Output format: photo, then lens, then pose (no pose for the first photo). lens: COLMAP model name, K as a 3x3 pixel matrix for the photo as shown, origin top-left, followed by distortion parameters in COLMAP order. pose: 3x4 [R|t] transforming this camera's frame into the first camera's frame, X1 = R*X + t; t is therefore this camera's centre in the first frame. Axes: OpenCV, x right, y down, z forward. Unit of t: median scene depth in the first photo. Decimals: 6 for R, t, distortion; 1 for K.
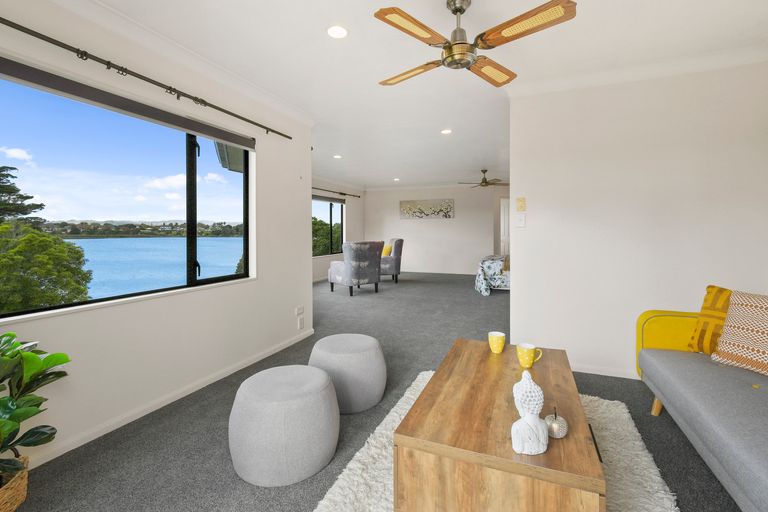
lens RADIAL K [[355.6, 0, 384.1], [0, 355.6, 237.2], [0, 0, 1]] dist [-0.000573, -0.000152]
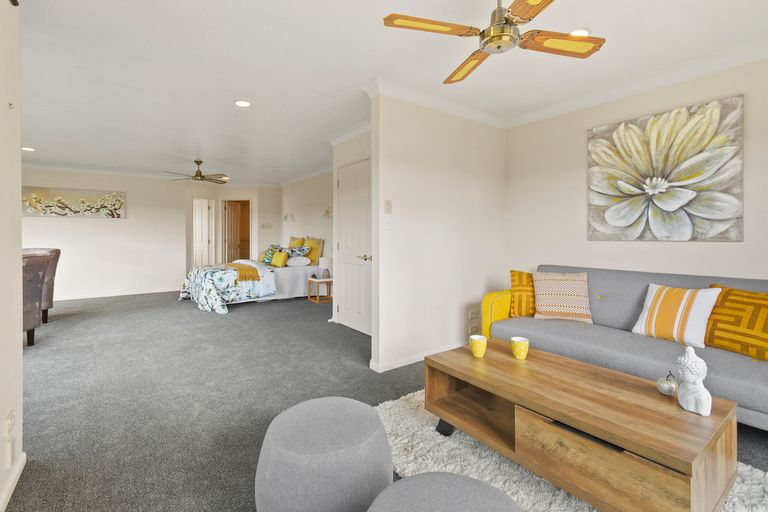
lens RADIAL K [[355.6, 0, 384.1], [0, 355.6, 237.2], [0, 0, 1]] dist [-0.000573, -0.000152]
pose [[0.509461, -0.001963, 0.860491, -0.149818], [0.017263, 0.999819, -0.007939, -0.000249], [-0.860320, 0.018899, 0.509403, 0.163752]]
